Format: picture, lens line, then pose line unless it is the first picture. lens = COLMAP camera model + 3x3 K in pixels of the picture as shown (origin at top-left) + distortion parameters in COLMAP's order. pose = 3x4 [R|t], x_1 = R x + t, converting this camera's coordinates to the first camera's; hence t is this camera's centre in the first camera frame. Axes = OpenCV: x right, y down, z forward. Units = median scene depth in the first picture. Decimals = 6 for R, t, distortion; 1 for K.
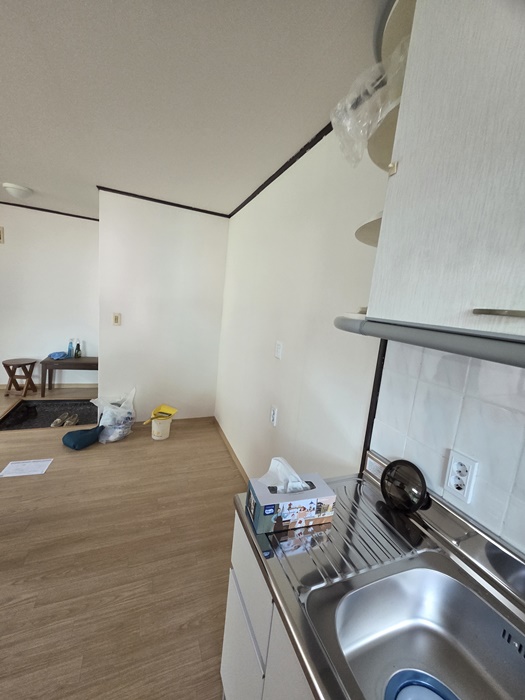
lens RADIAL K [[286.2, 0, 262.6], [0, 286.2, 348.8], [0, 0, 1]] dist [0.001476, 0.000730]
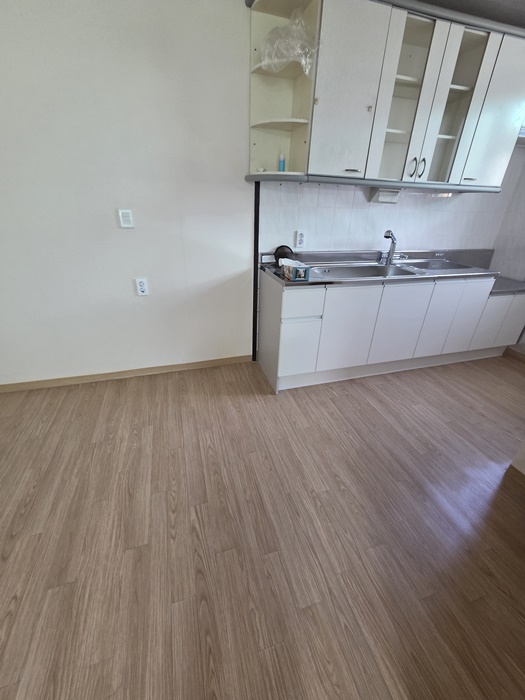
lens RADIAL K [[286.2, 0, 261.9], [0, 286.2, 350.1], [0, 0, 1]] dist [0.001476, 0.000730]
pose [[0.098072, -0.539405, 0.836316, -1.194648], [0.133253, 0.839917, 0.526101, -0.087416], [-0.986218, 0.059846, 0.154250, 0.531393]]
